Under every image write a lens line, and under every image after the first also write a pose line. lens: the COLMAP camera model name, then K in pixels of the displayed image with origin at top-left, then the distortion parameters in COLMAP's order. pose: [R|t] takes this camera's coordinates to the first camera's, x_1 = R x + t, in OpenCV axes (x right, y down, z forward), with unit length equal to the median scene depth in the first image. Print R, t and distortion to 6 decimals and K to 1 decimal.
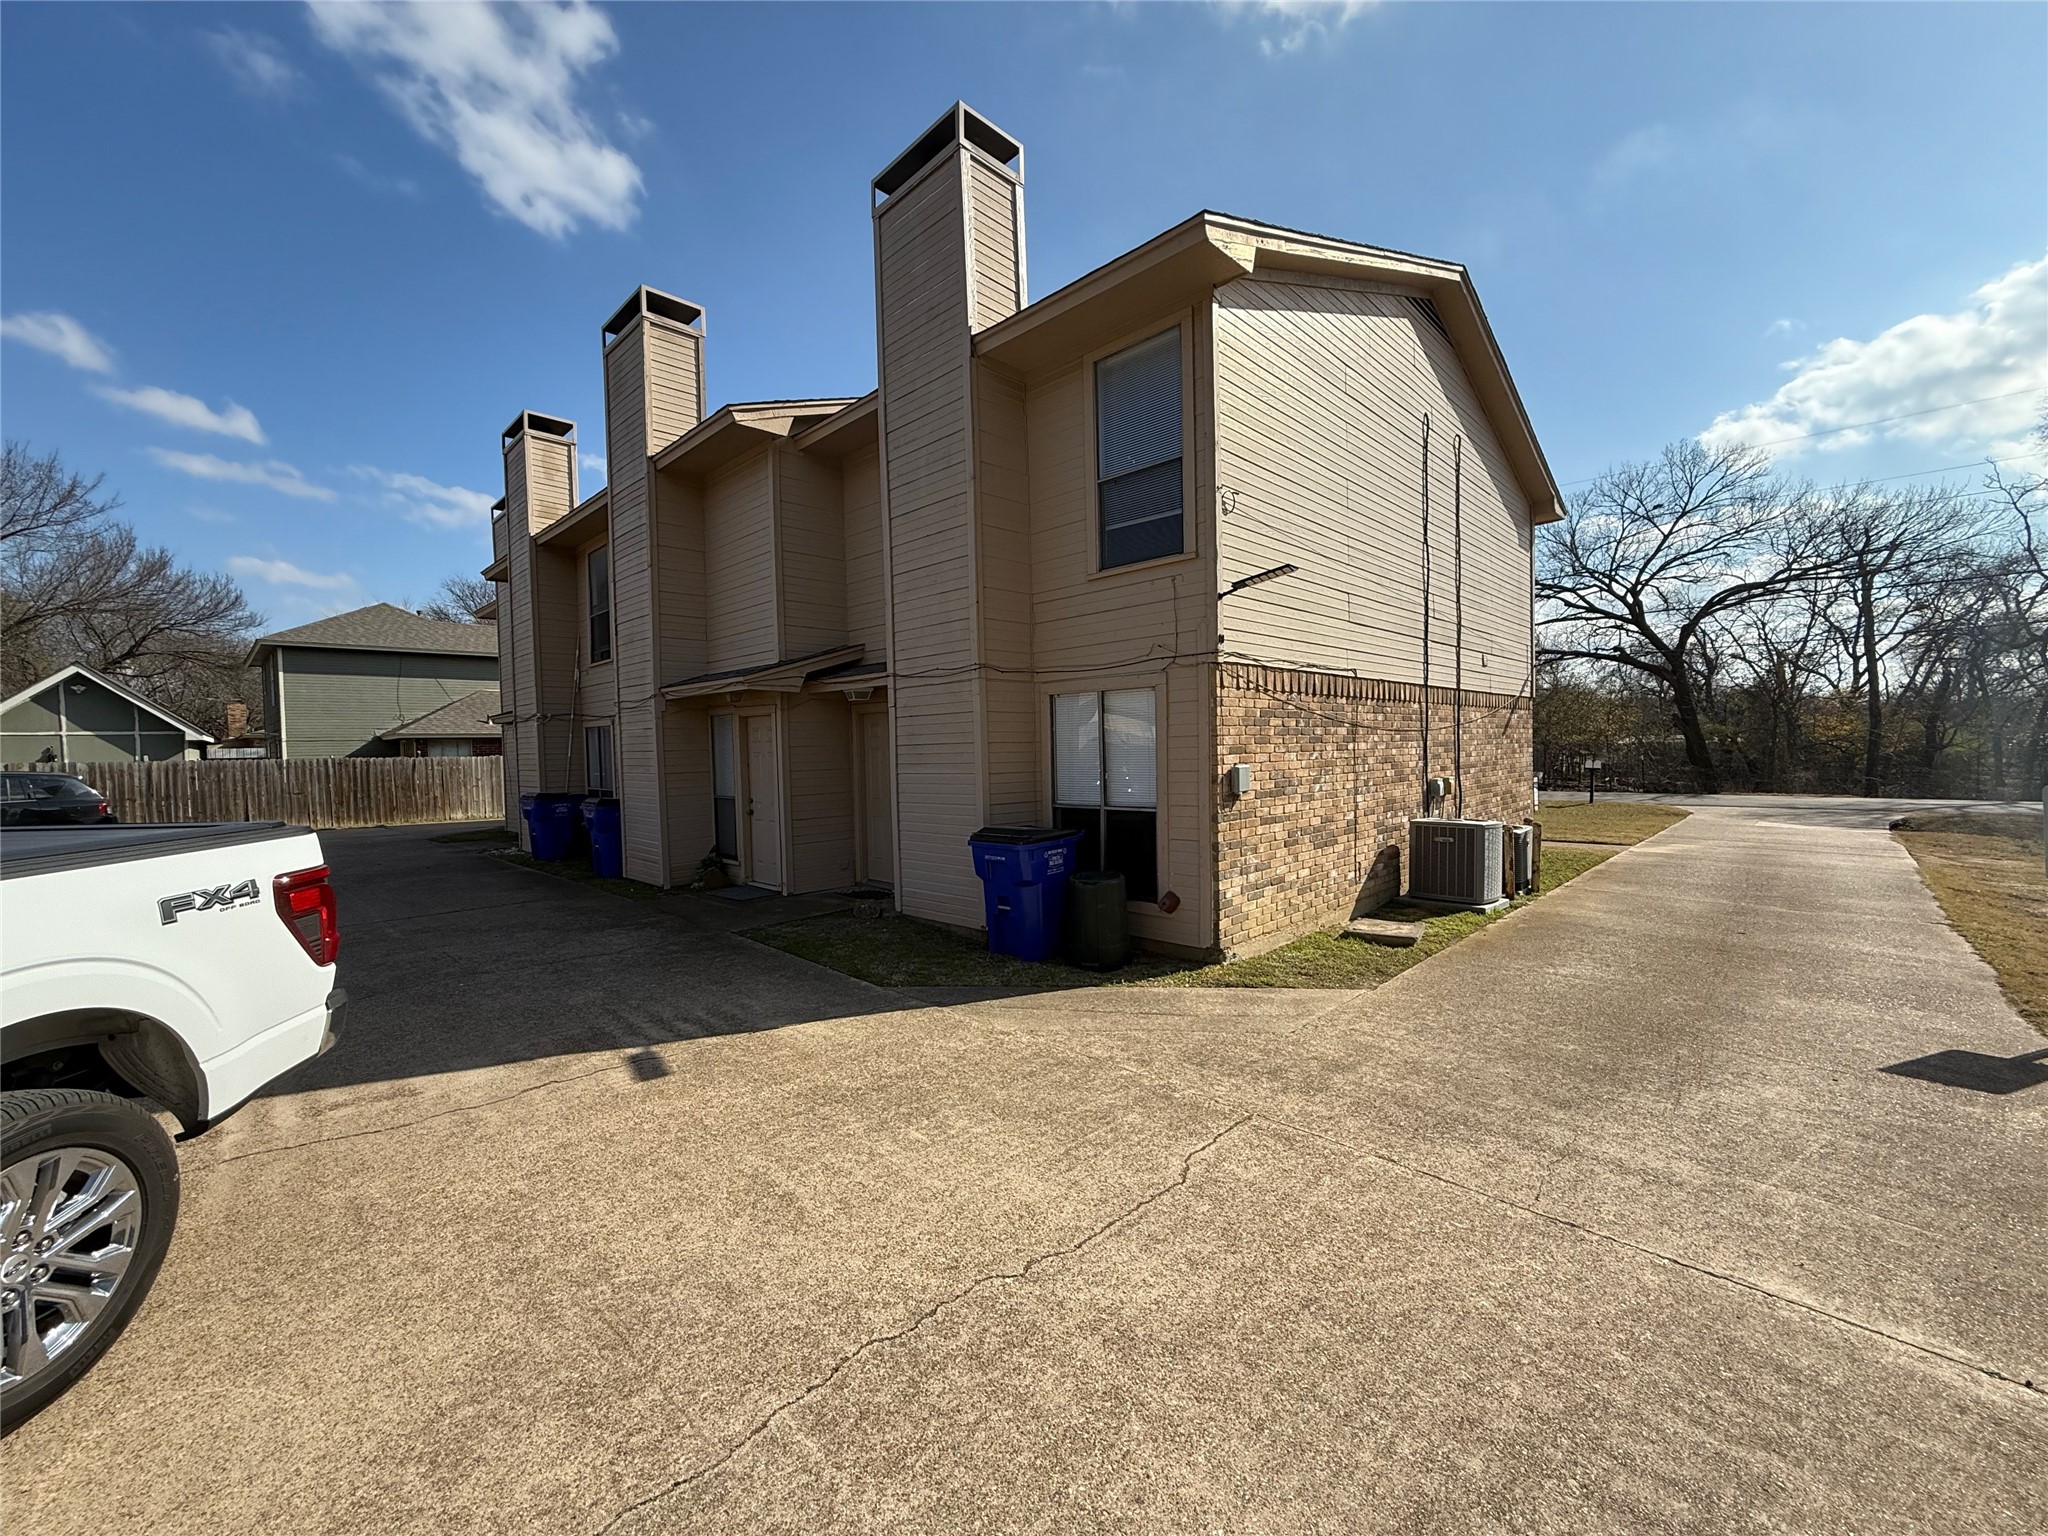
lens RADIAL K [[806.2, 0, 1031.1], [0, 806.2, 770.0], [0, 0, 1]] dist [-0.000661, 0.000057]
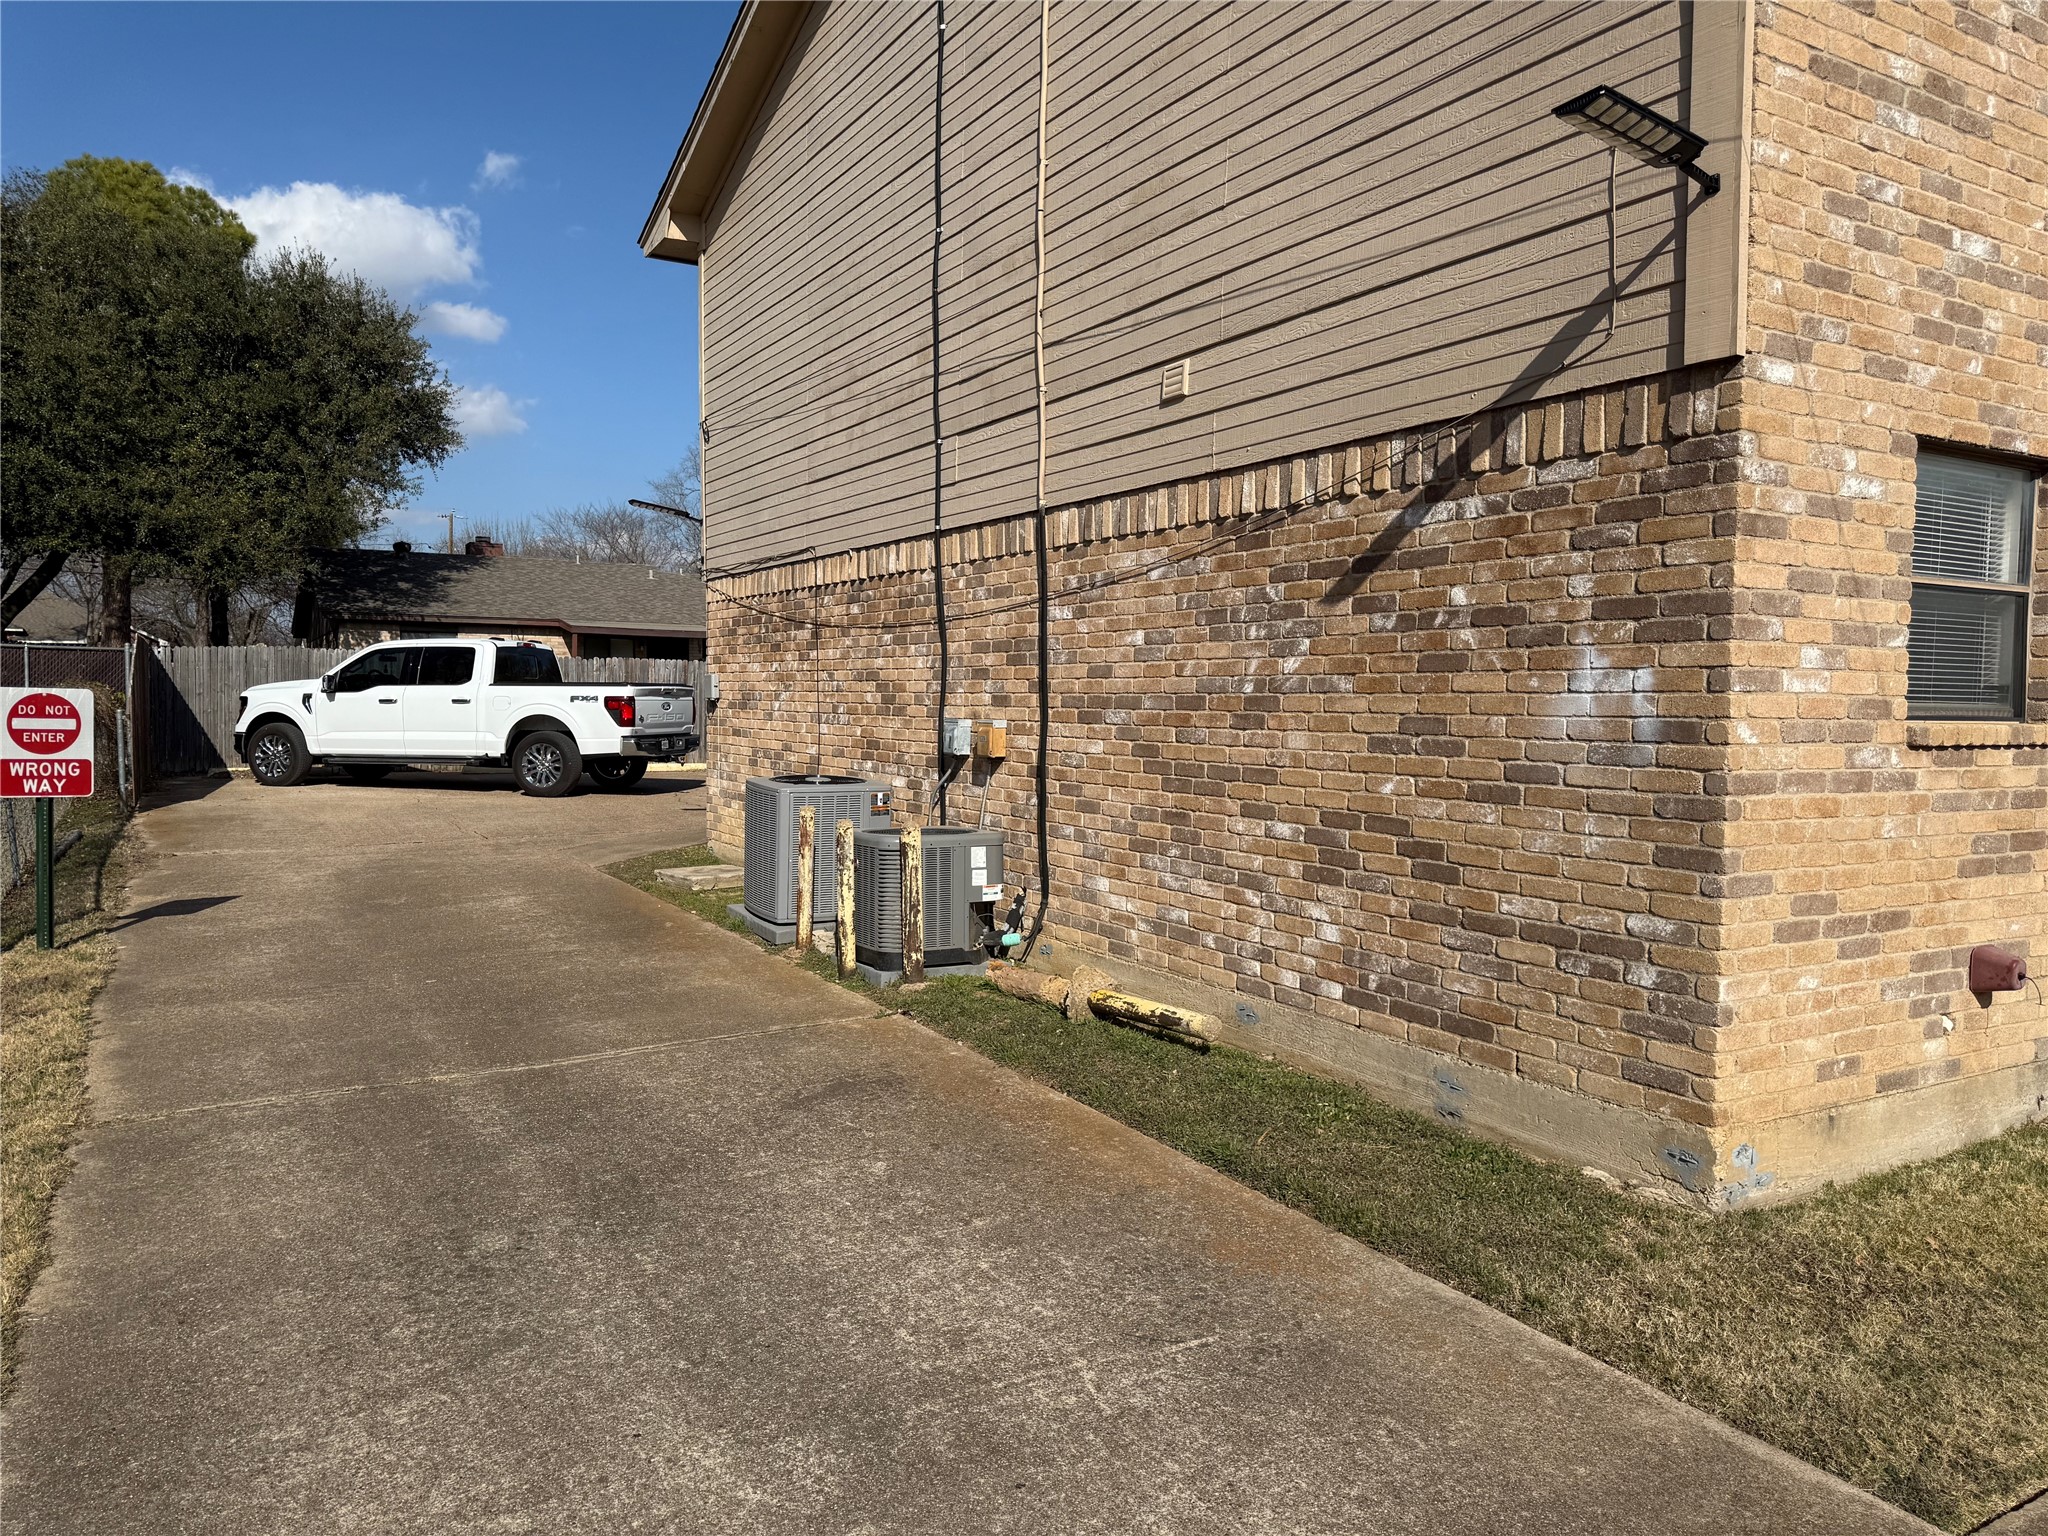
lens RADIAL K [[1462.1, 0, 1037.6], [0, 1462.1, 774.8], [0, 0, 1]] dist [0.088690, -0.093297]
pose [[-0.268035, 0.064516, -0.961247, 1.613573], [-0.035910, 0.996393, 0.076888, -0.030198], [0.962740, 0.055127, -0.264751, 1.542437]]
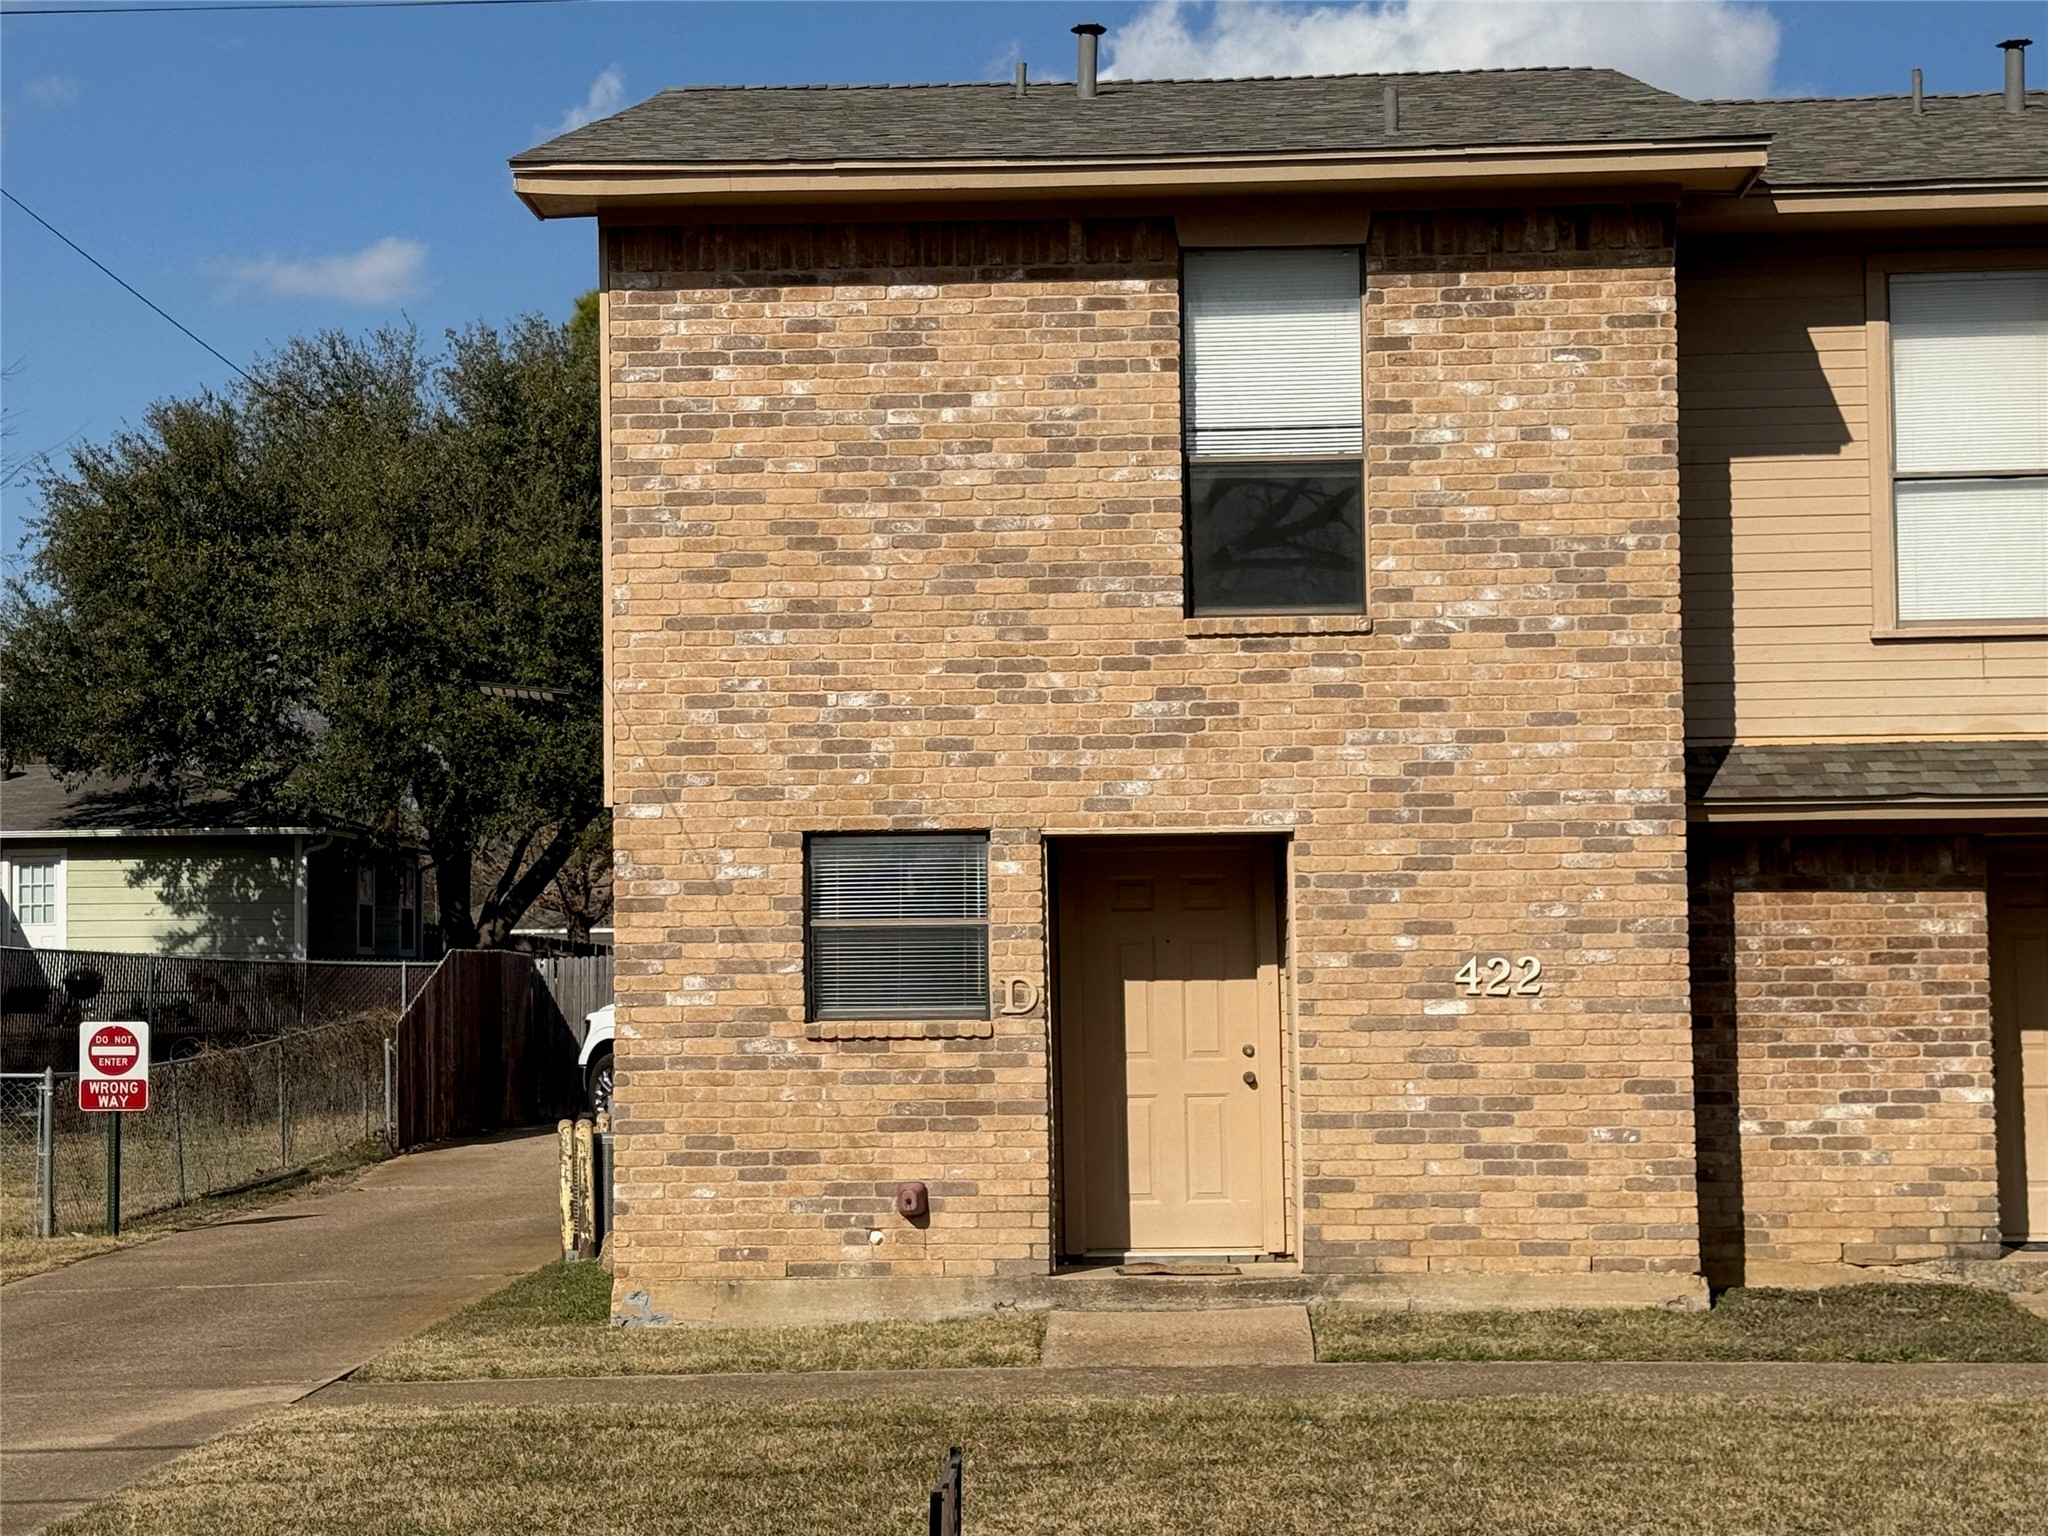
lens RADIAL K [[3549.1, 0, 968.9], [0, 3549.1, 761.7], [0, 0, 1]] dist [0.118044, 0.000000]
pose [[-0.754014, -0.016865, -0.656641, 2.270386], [0.006230, 0.999442, -0.032822, -0.104039], [0.656828, -0.028839, -0.753488, 3.405516]]
